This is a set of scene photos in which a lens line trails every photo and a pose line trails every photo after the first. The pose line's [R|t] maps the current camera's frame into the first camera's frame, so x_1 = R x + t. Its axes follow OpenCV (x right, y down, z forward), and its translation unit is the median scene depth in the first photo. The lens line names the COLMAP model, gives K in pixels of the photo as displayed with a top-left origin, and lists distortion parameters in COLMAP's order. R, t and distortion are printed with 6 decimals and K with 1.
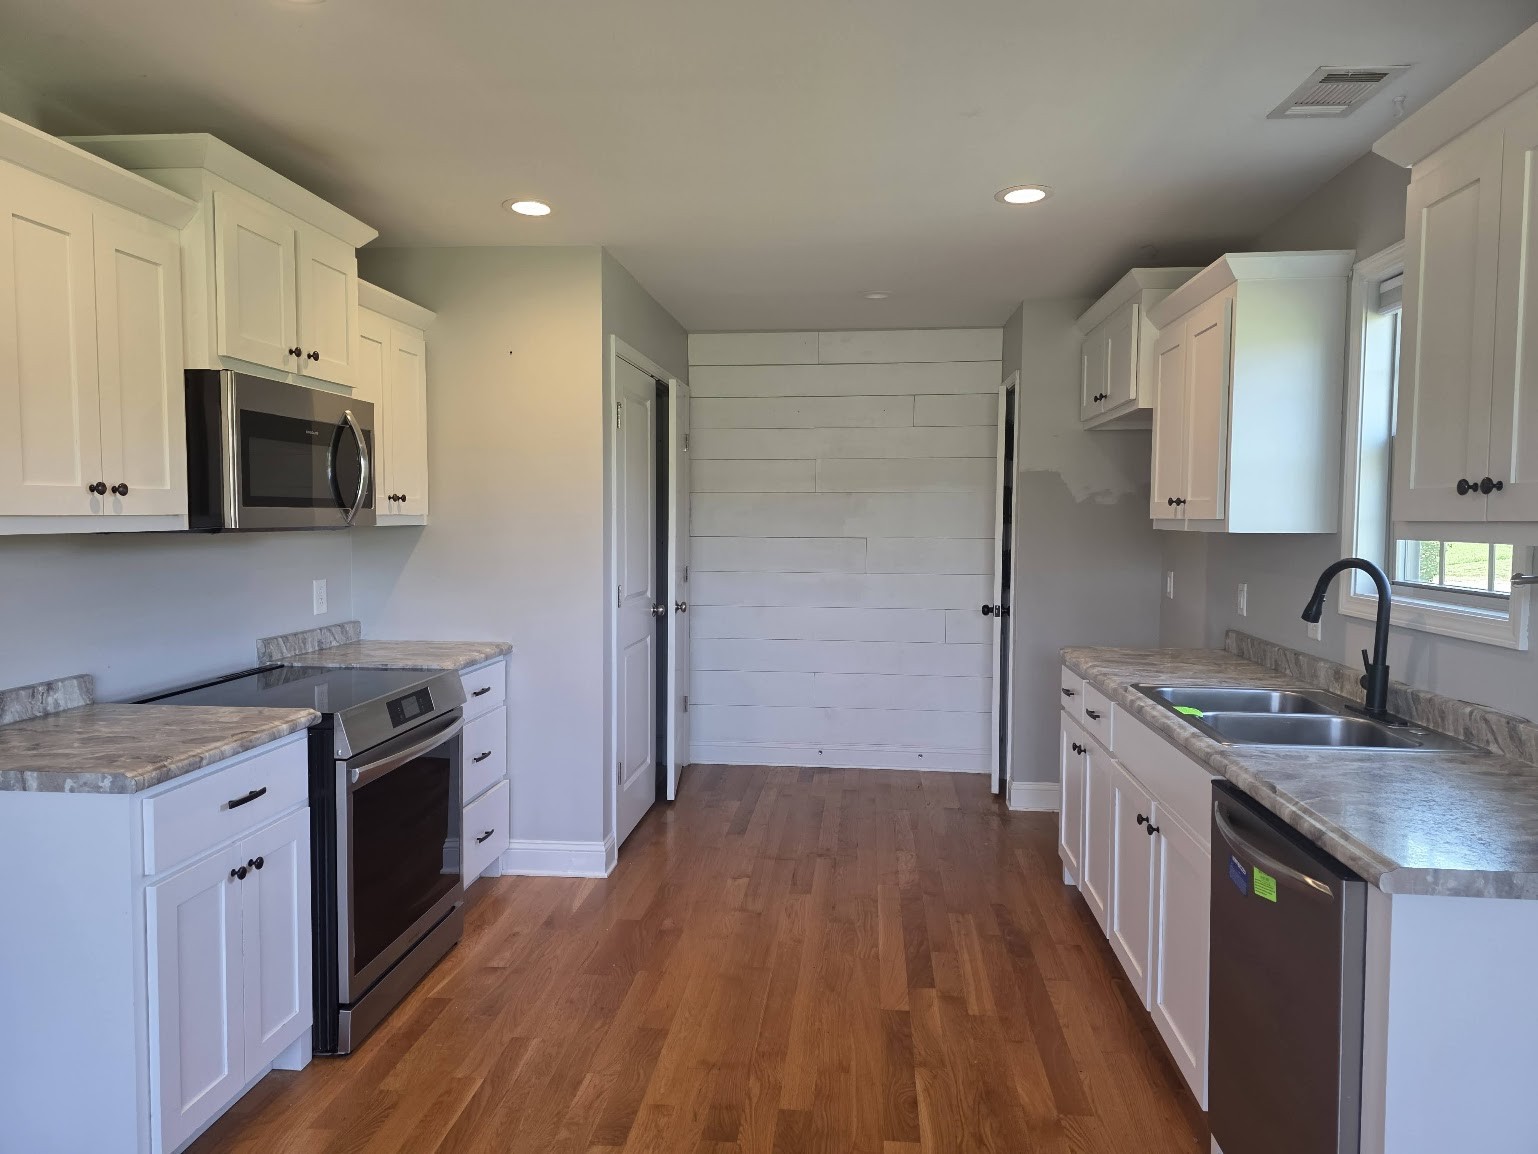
lens RADIAL K [[1053.0, 0, 769.0], [0, 1053.0, 577.0], [0, 0, 1]] dist [0.016009, 0.000559]
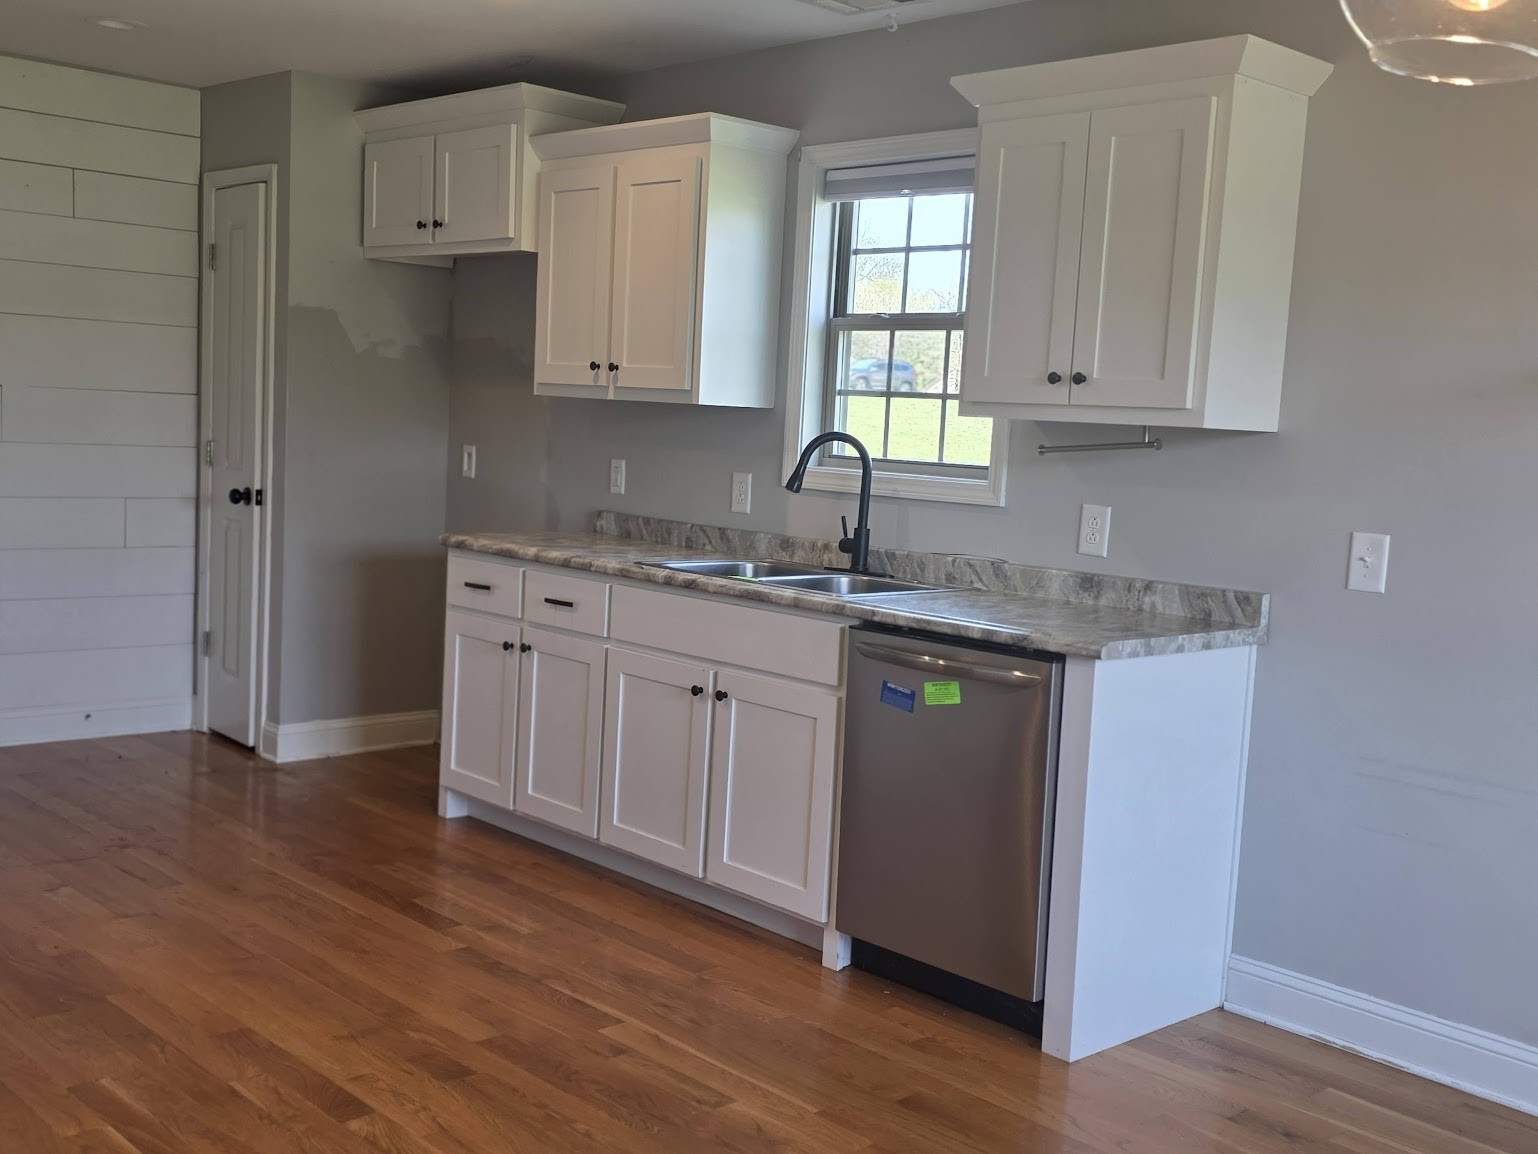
lens RADIAL K [[1710.0, 0, 769.0], [0, 1710.0, 577.0], [0, 0, 1]] dist [0.149085, -0.278326]
pose [[0.669612, -0.054906, 0.740679, -0.760433], [0.002184, 0.997405, 0.071963, 0.003757], [-0.742708, -0.046570, 0.667994, -0.126985]]
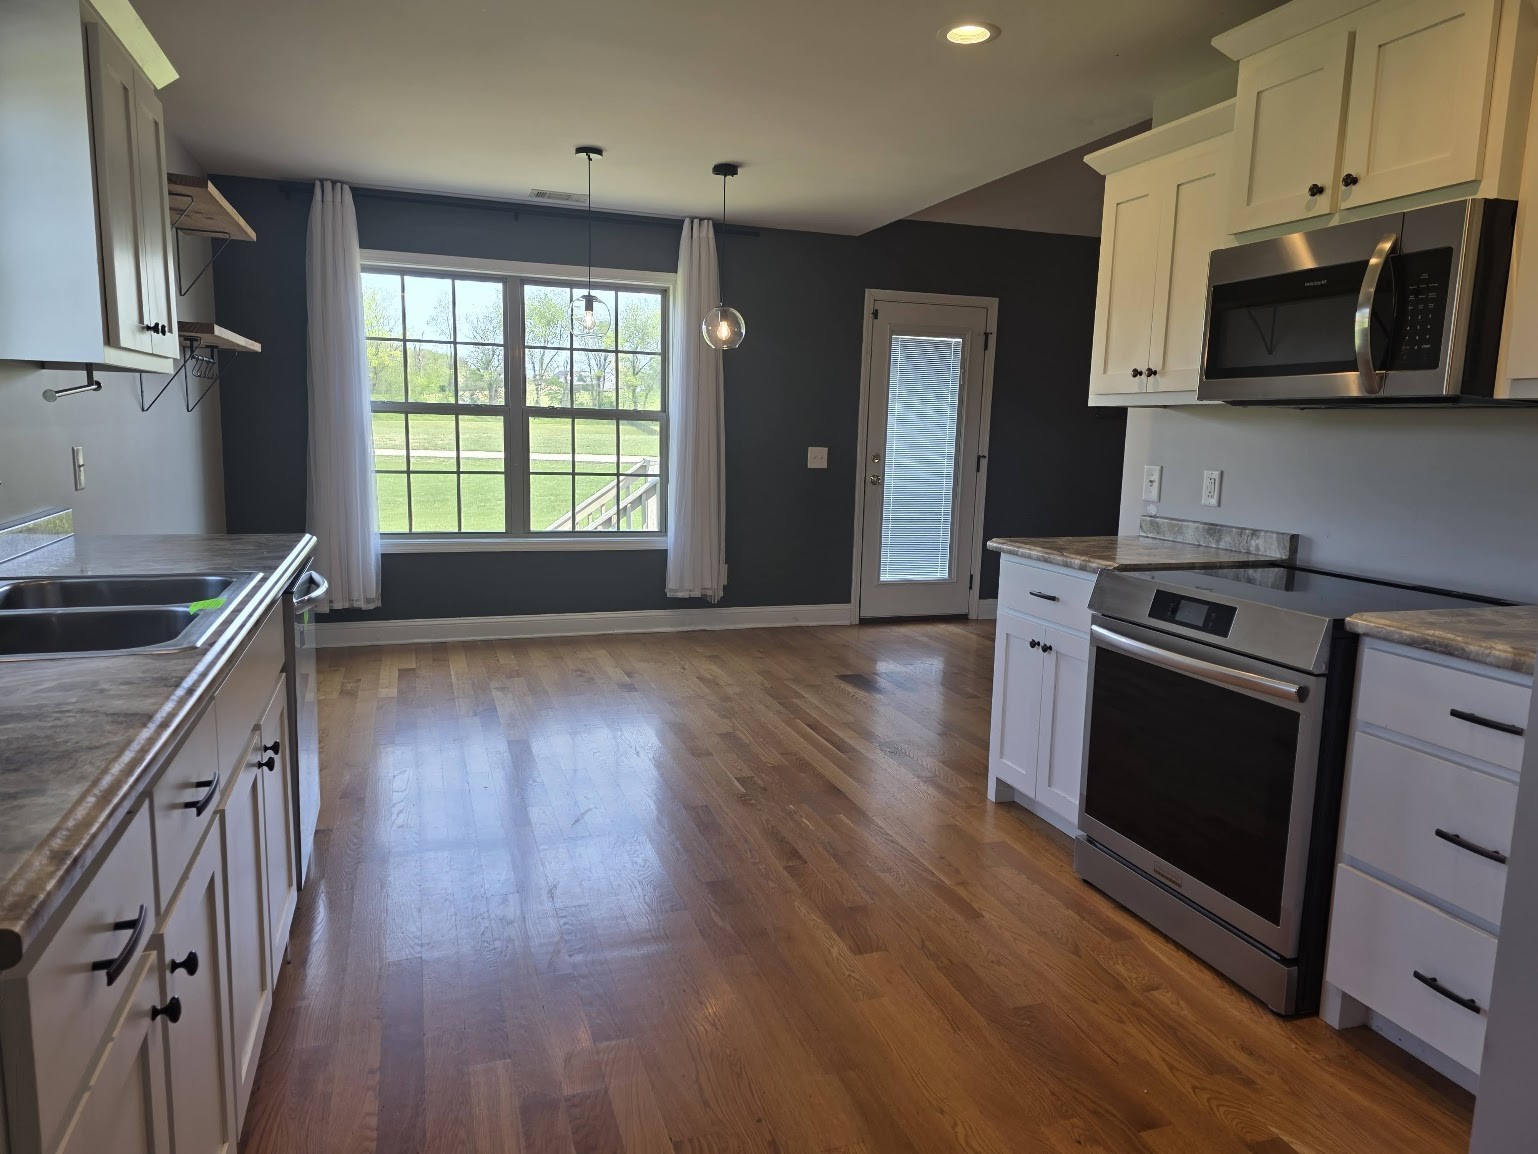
lens RADIAL K [[1053.0, 0, 769.0], [0, 1053.0, 577.0], [0, 0, 1]] dist [0.016009, 0.000559]
pose [[-0.910711, 0.036977, -0.411385, 0.320172], [-0.048778, 0.979387, 0.196013, -0.055090], [0.410153, 0.198578, -0.890135, 1.670342]]
